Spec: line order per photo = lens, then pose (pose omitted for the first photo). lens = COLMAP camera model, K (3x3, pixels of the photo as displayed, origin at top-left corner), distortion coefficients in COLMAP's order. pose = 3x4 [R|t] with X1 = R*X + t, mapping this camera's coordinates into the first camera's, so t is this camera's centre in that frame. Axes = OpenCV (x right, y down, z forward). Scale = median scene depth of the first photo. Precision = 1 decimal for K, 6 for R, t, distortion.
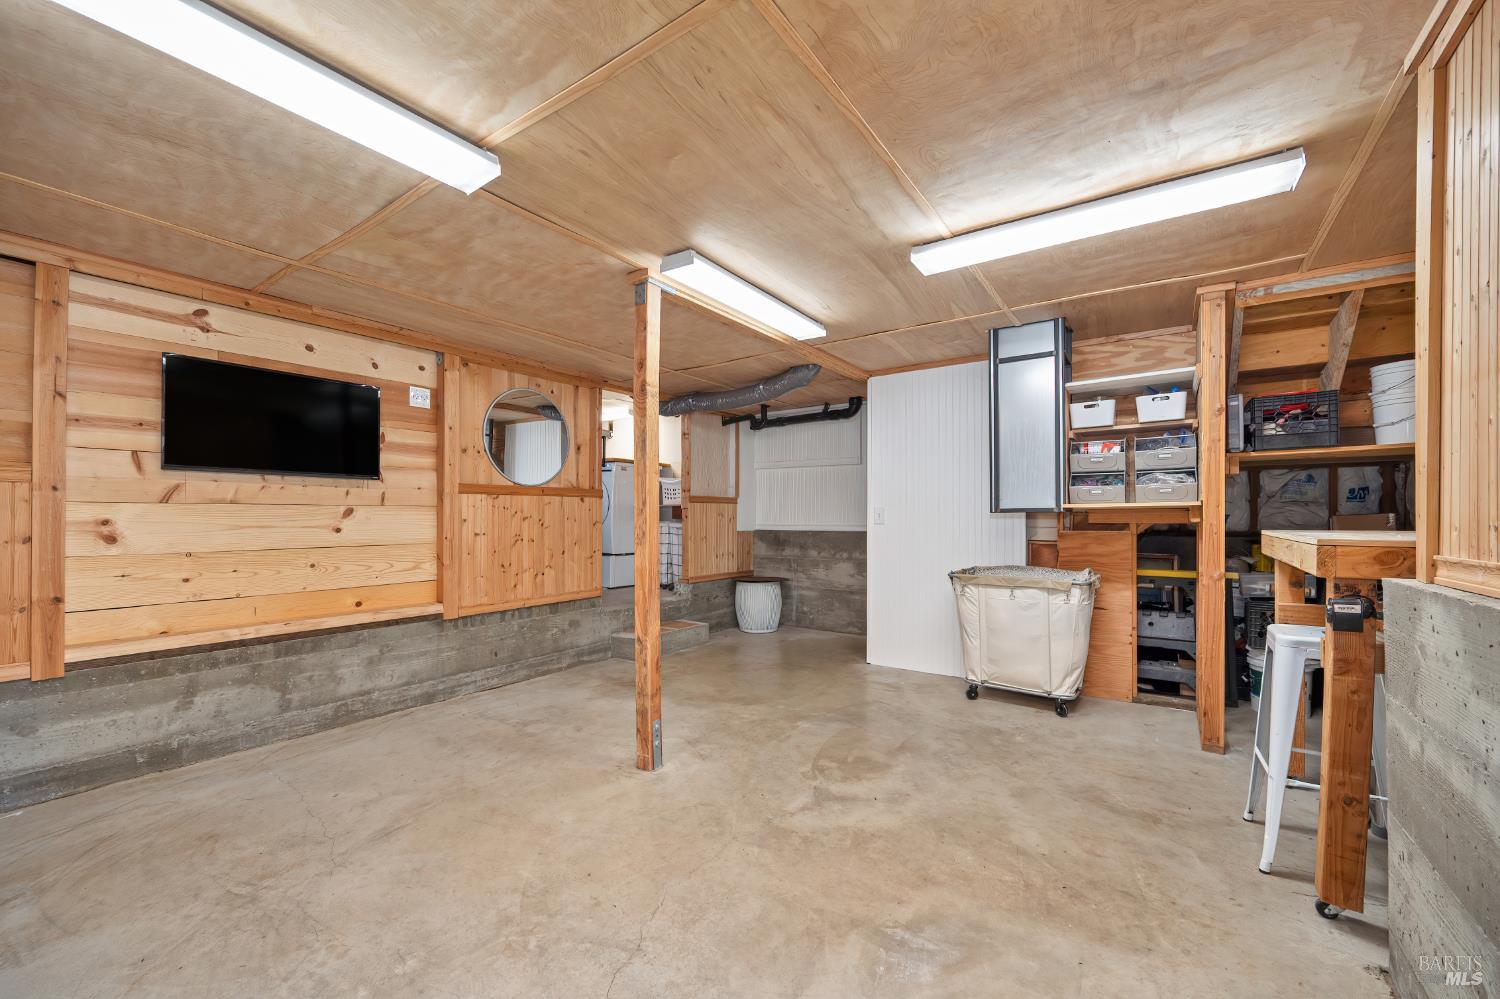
lens RADIAL K [[591.7, 0, 745.5], [0, 591.7, 514.6], [0, 0, 1]] dist [-0.001476, -0.000073]
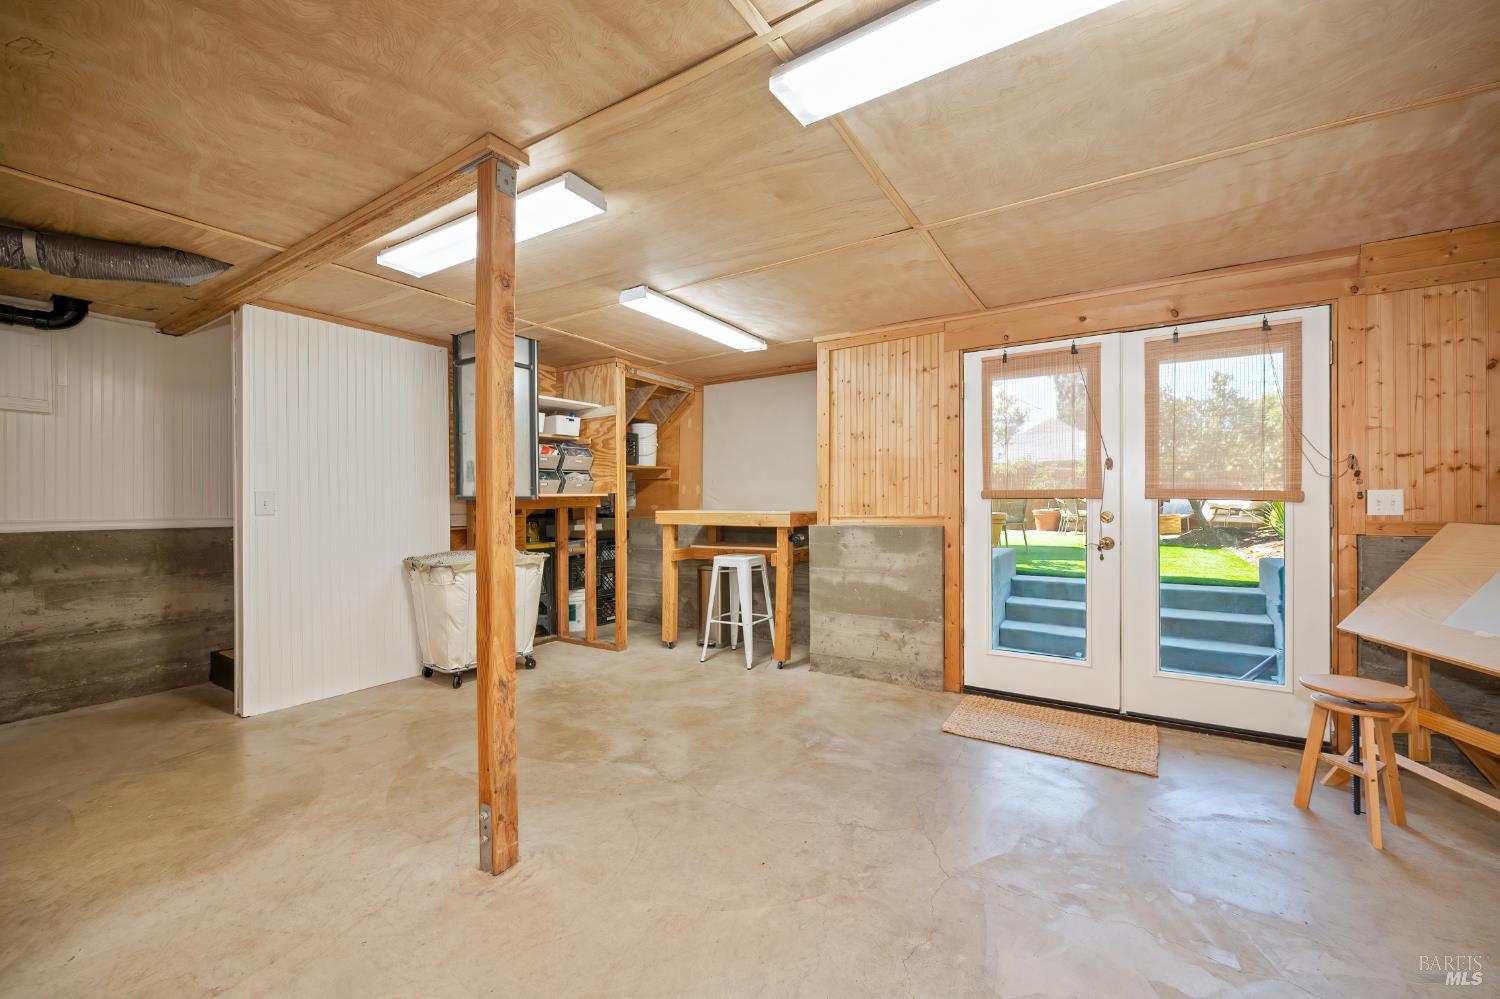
lens RADIAL K [[603.0, 0, 759.6], [0, 603.0, 500.6], [0, 0, 1]] dist [-0.000447, -0.000044]
pose [[-0.056406, 0.005712, 0.998392, -0.911514], [0.001063, 0.999983, -0.005661, 0.006015], [-0.998407, 0.000742, -0.056411, 0.760681]]
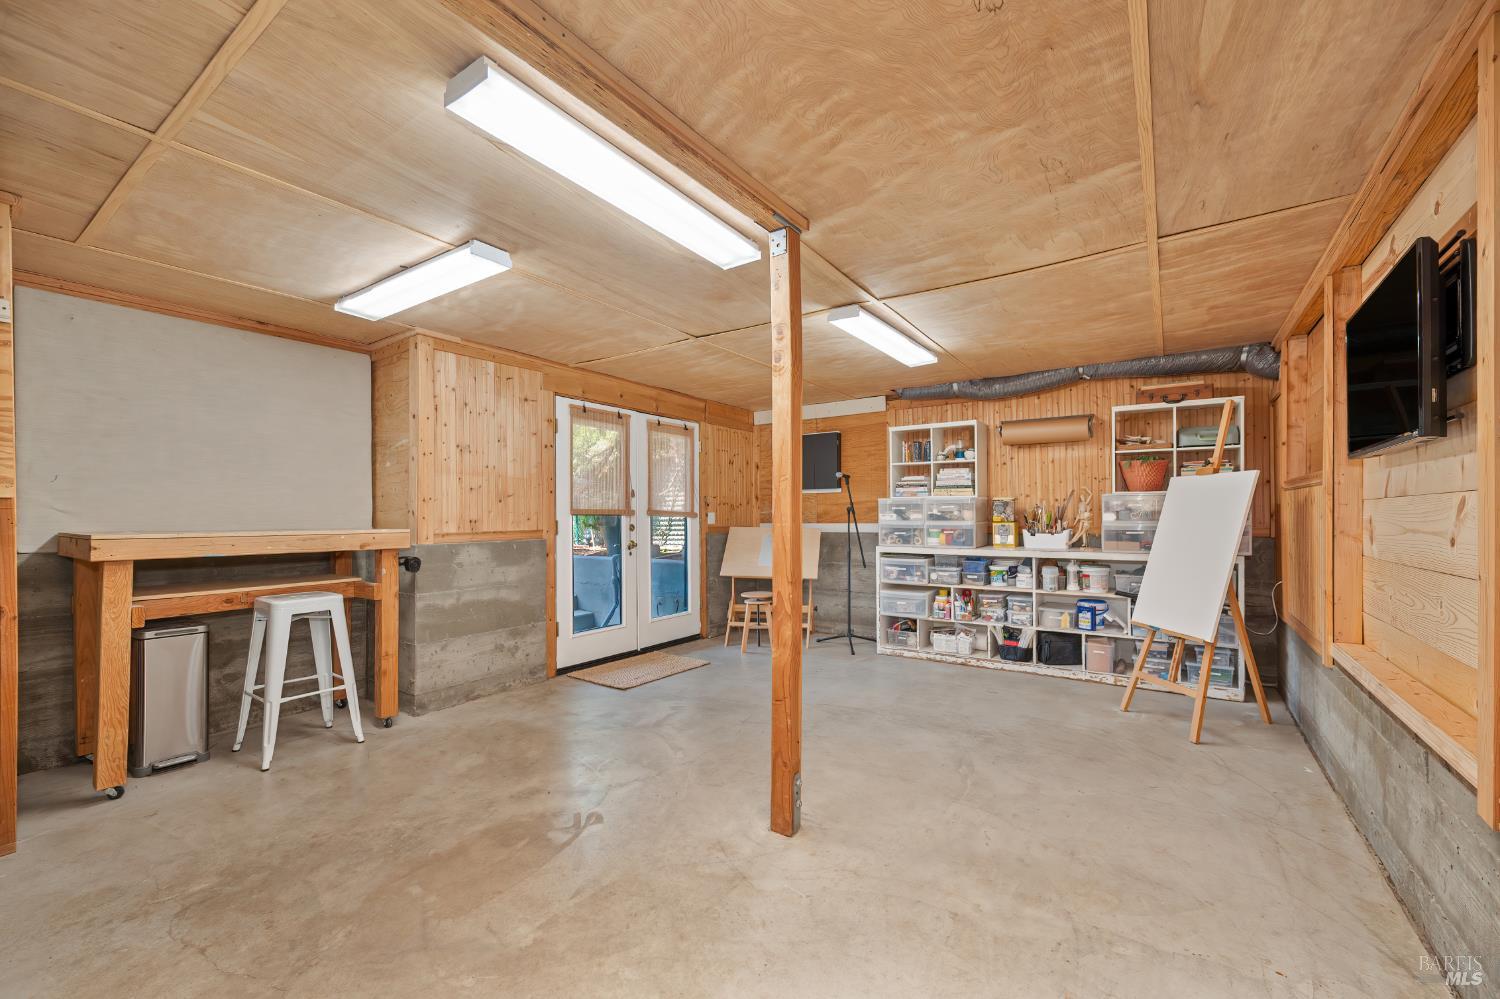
lens RADIAL K [[607.9, 0, 773.1], [0, 607.9, 507.2], [0, 0, 1]] dist [0.000164, 0.000019]
pose [[-0.998943, 0.003139, -0.045851, -0.111553], [0.003896, 0.999858, -0.016419, 0.002406], [0.045792, -0.016581, -0.998813, 1.888847]]
